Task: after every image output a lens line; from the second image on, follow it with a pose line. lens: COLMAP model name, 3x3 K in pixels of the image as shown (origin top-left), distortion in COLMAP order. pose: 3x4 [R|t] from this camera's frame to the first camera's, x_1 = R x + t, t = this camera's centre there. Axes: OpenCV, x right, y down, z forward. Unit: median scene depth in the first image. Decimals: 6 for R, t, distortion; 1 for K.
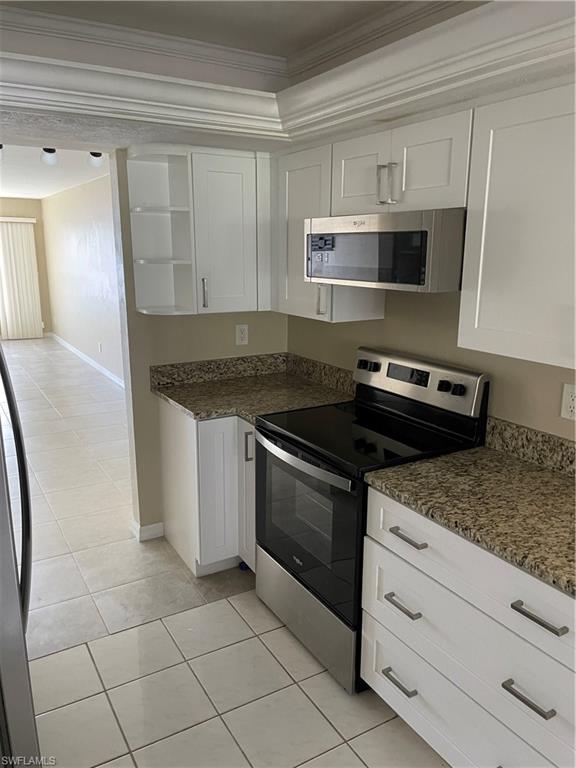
lens RADIAL K [[587.5, 0, 274.0], [0, 587.5, 389.1], [0, 0, 1]] dist [0.071509, -0.086105]
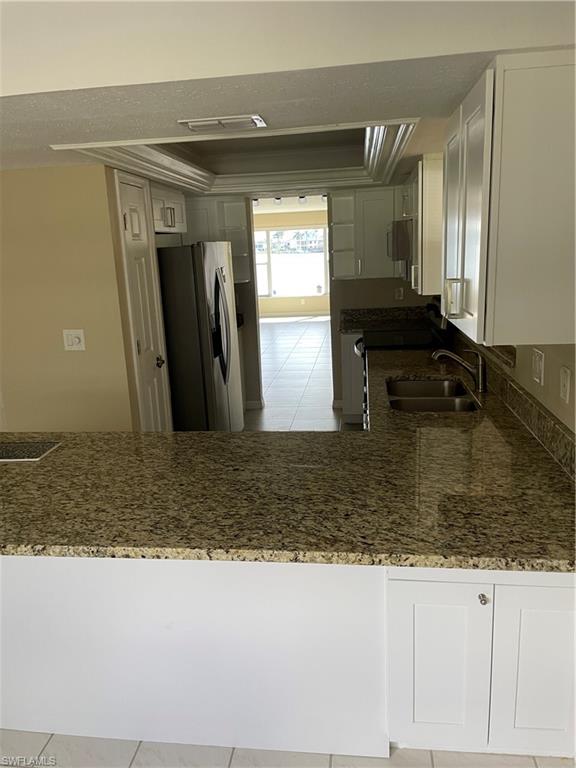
lens RADIAL K [[587.5, 0, 291.2], [0, 587.5, 380.7], [0, 0, 1]] dist [0.071509, -0.086105]
pose [[0.802722, 0.095352, -0.588680, 0.966973], [-0.096034, 0.994920, 0.030202, 0.179032], [0.588570, 0.032289, 0.807801, -0.699263]]
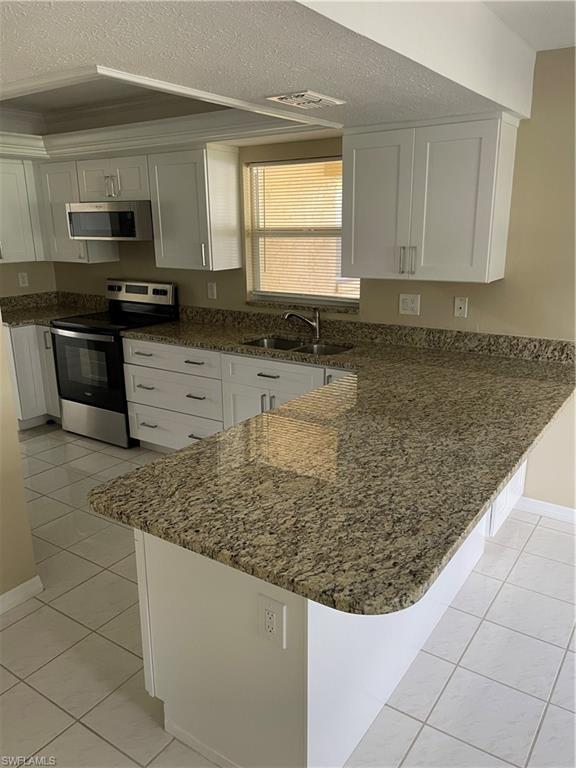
lens RADIAL K [[587.5, 0, 289.9], [0, 587.5, 382.6], [0, 0, 1]] dist [0.071509, -0.086105]
pose [[0.895717, -0.128011, 0.425797, -0.172002], [0.116575, 0.991770, 0.052934, 0.227668], [-0.429069, 0.002223, 0.903269, -0.894177]]
